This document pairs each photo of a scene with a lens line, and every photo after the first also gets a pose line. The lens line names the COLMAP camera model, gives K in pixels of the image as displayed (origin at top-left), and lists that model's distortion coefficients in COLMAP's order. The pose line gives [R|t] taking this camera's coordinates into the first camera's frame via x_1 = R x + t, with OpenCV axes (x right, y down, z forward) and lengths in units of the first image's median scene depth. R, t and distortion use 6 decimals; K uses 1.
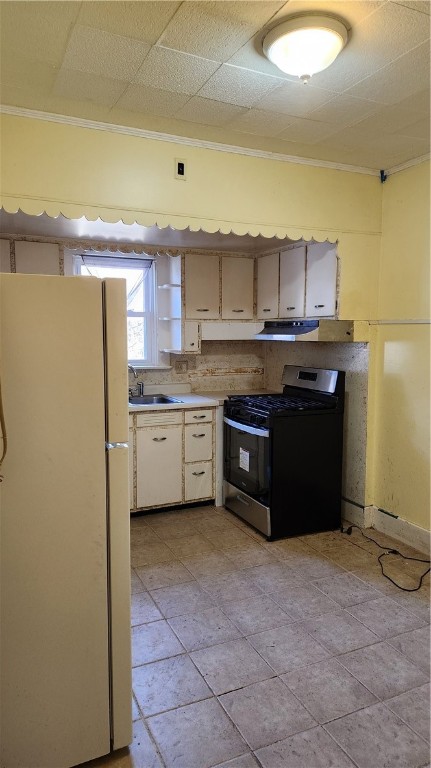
lens RADIAL K [[512.2, 0, 215.2], [0, 512.2, 383.2], [0, 0, 1]] dist [0.031041, -0.007948]
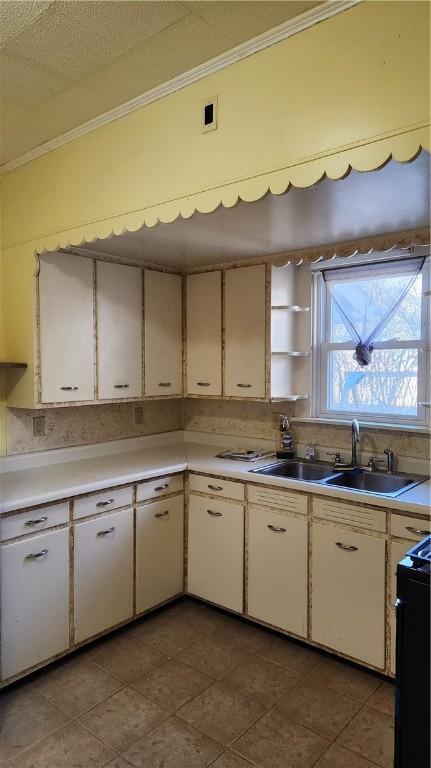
lens RADIAL K [[512.2, 0, 213.5], [0, 512.2, 383.7], [0, 0, 1]] dist [0.031041, -0.007948]
pose [[0.383119, 0.030934, -0.923181, 0.431579], [-0.094434, 0.995514, -0.005833, -0.073384], [0.918859, 0.089415, 0.384321, 0.656817]]
